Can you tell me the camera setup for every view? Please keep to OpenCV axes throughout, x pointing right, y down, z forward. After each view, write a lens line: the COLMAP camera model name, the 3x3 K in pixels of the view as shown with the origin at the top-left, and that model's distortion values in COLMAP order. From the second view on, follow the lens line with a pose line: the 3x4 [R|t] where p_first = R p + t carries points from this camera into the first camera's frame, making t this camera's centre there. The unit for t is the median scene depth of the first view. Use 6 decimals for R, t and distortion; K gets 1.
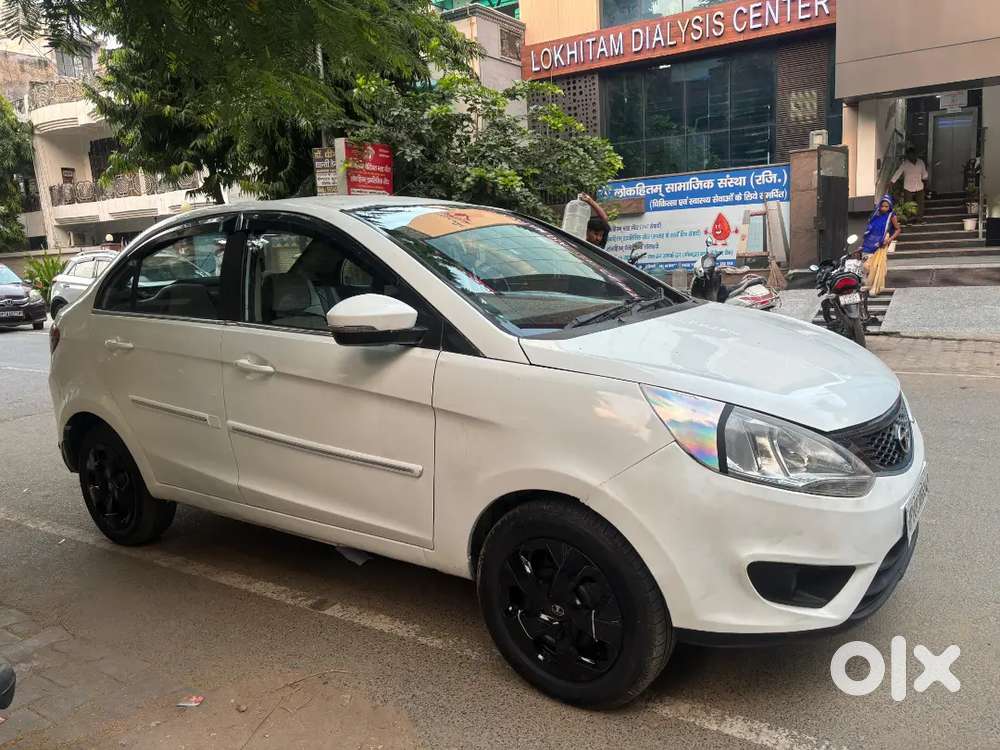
lens RADIAL K [[767.8, 0, 505.2], [0, 767.8, 376.5], [0, 0, 1]] dist [0.019622, -0.014120]
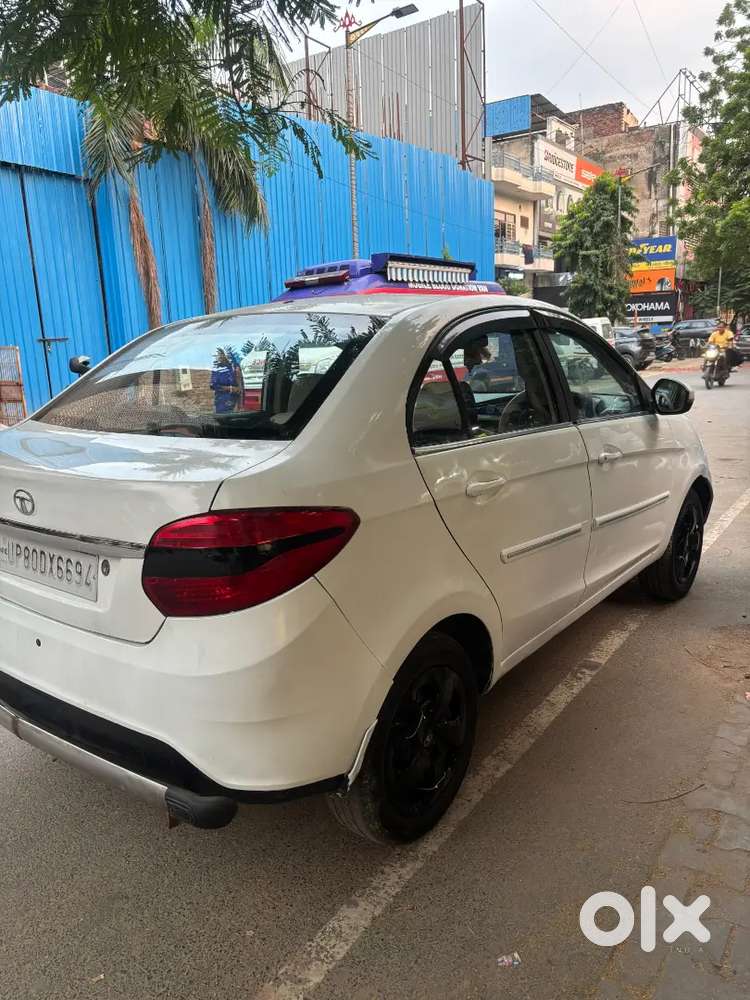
lens RADIAL K [[763.1, 0, 360.1], [0, 763.1, 510.6], [0, 0, 1]] dist [0.011124, -0.003430]
pose [[0.053749, -0.173933, 0.983289, -0.322129], [0.206469, 0.965369, 0.159477, -0.041697], [-0.976976, 0.194447, 0.087800, 0.289960]]
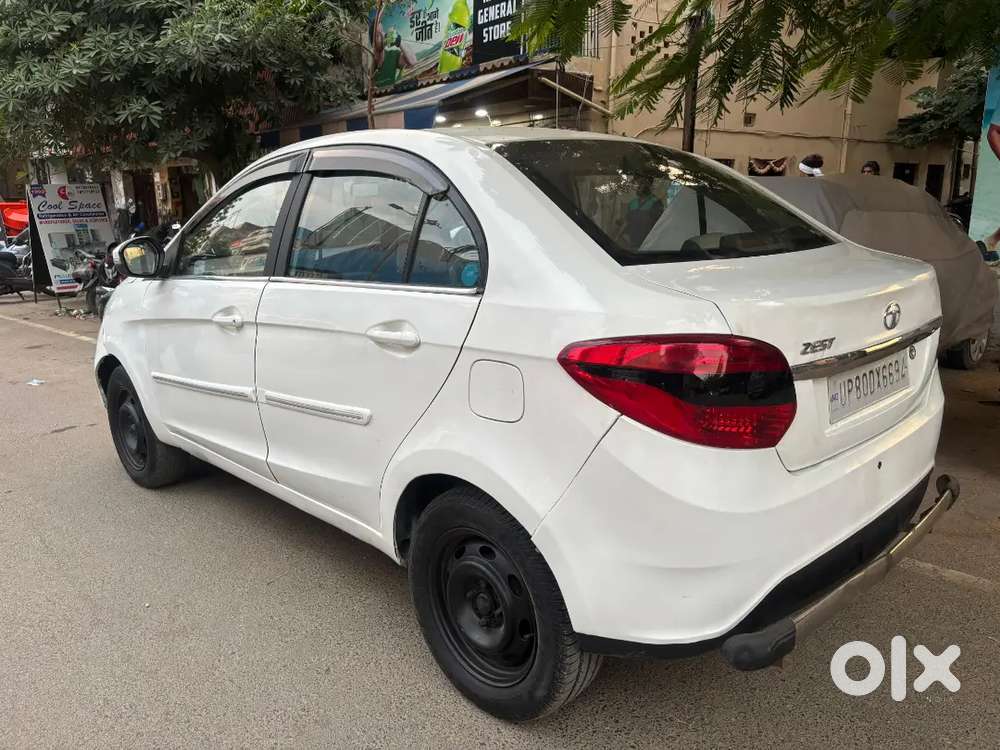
lens RADIAL K [[760.5, 0, 519.3], [0, 760.5, 381.9], [0, 0, 1]] dist [0.037028, -0.041510]
pose [[-0.985755, 0.025279, 0.166274, -0.112409], [0.089032, 0.917188, 0.388381, -0.088485], [-0.142687, 0.397652, -0.906374, 0.536581]]
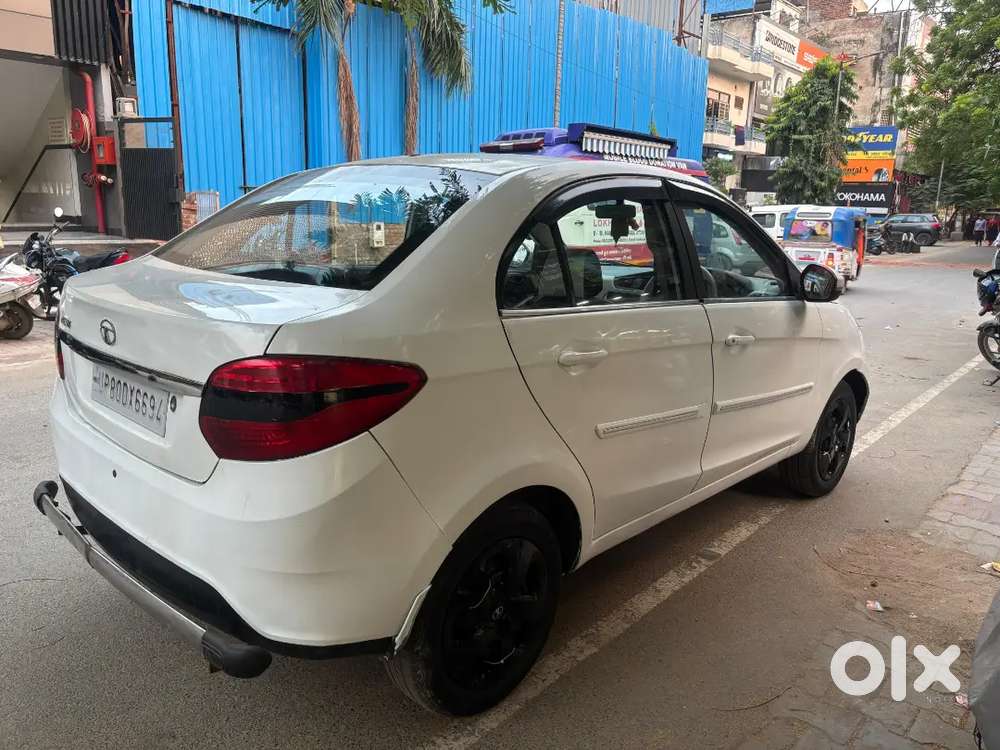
lens RADIAL K [[763.1, 0, 500.0], [0, 763.1, 375.0], [0, 0, 1]] dist [0.011124, -0.003430]
pose [[0.137963, -0.159866, 0.977450, -0.315123], [0.133536, 0.980879, 0.141579, -0.035166], [-0.981394, 0.110993, 0.156673, 0.266616]]
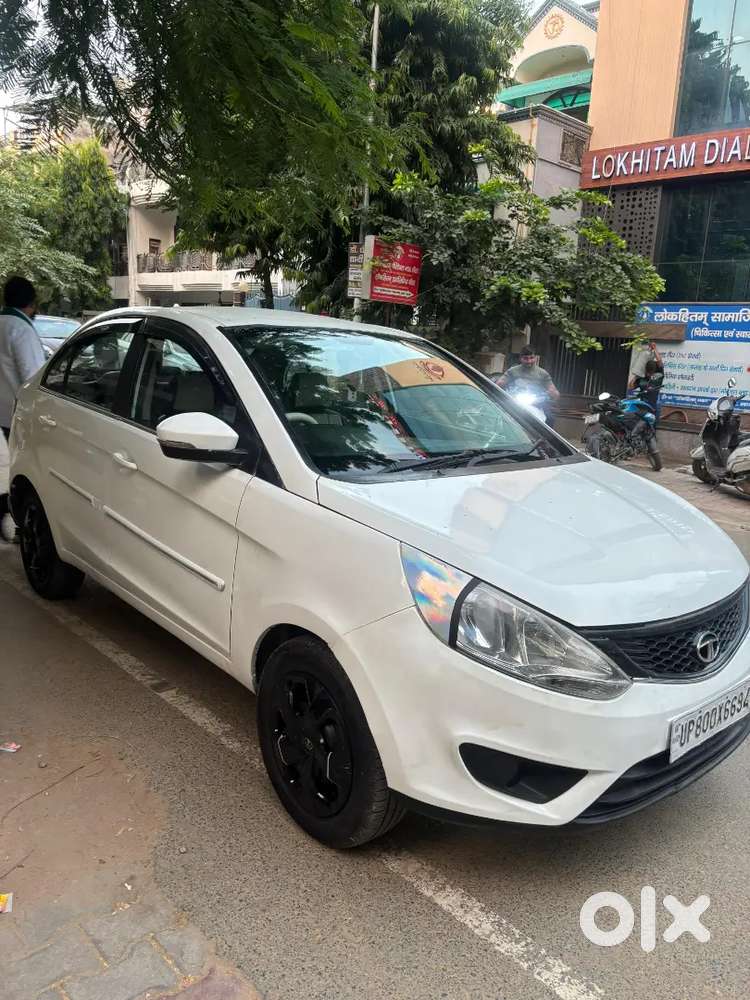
lens RADIAL K [[767.8, 0, 367.3], [0, 767.8, 501.3], [0, 0, 1]] dist [0.019622, -0.014120]
pose [[0.962730, 0.157487, -0.219881, 0.058024], [-0.149685, 0.987375, 0.051811, -0.014916], [0.225265, -0.016967, 0.974150, 0.003313]]
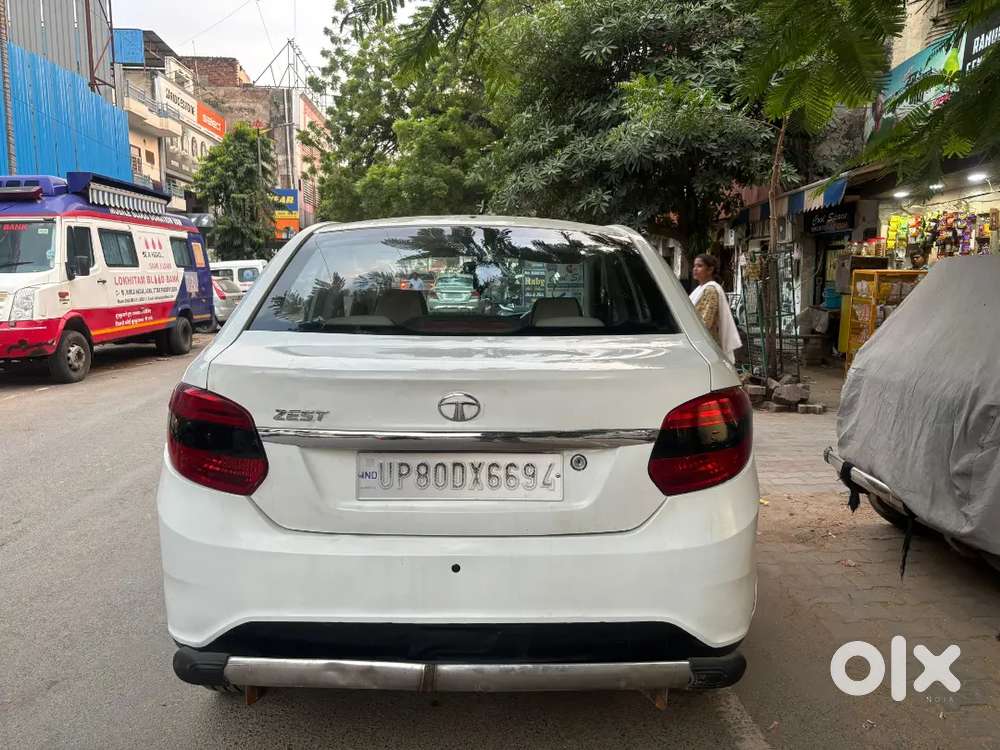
lens RADIAL K [[767.8, 0, 505.2], [0, 767.8, 376.5], [0, 0, 1]] dist [0.019622, -0.014120]
pose [[-0.593499, -0.059443, 0.802636, -0.288740], [0.164079, 0.967389, 0.192970, -0.065596], [-0.787932, 0.246223, -0.564391, 0.451713]]
